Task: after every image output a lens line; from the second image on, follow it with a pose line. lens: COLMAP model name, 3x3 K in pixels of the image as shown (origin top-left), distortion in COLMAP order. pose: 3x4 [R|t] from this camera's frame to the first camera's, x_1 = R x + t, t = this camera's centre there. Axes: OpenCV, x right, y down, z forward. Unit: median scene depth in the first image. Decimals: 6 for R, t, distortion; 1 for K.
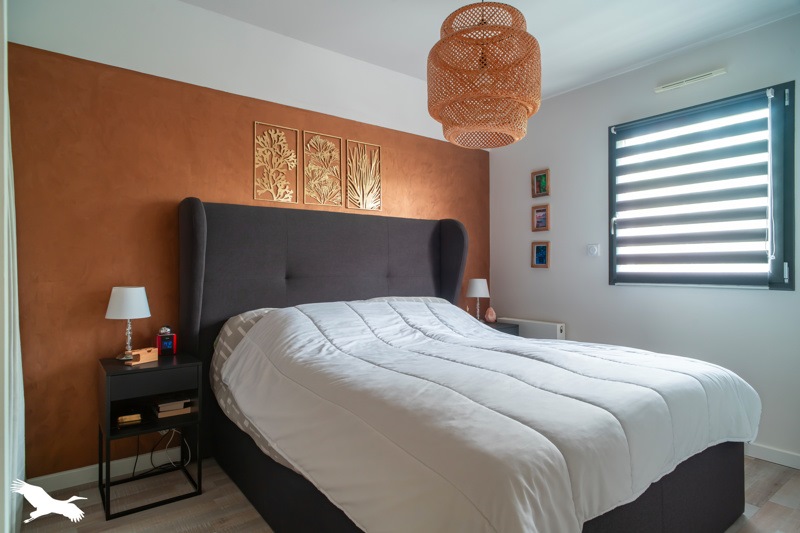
lens RADIAL K [[455.7, 0, 400.0], [0, 455.7, 266.5], [0, 0, 1]] dist [-0.006359, -0.000356]
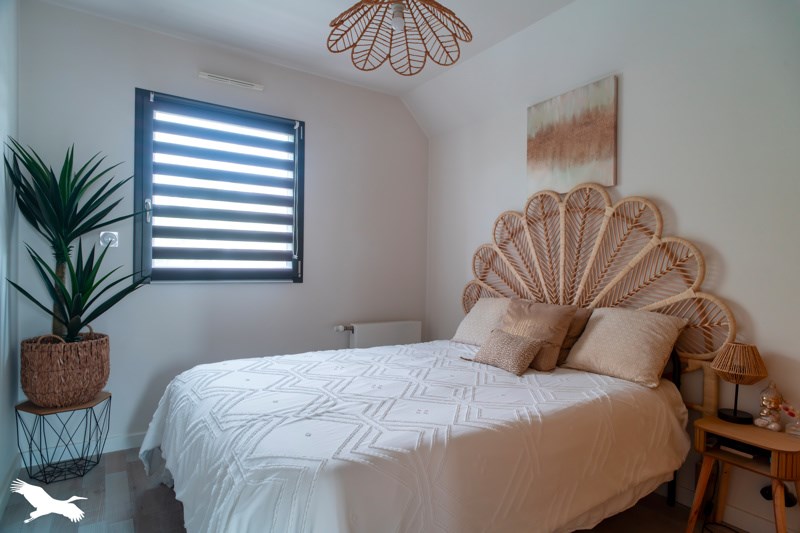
lens RADIAL K [[455.7, 0, 400.0], [0, 455.7, 266.5], [0, 0, 1]] dist [-0.006359, -0.000356]
pose [[0.063966, 0.003422, 0.997946, -0.379990], [-0.015824, 0.999872, -0.002414, 0.004690], [-0.997827, -0.015637, 0.064012, 0.579378]]
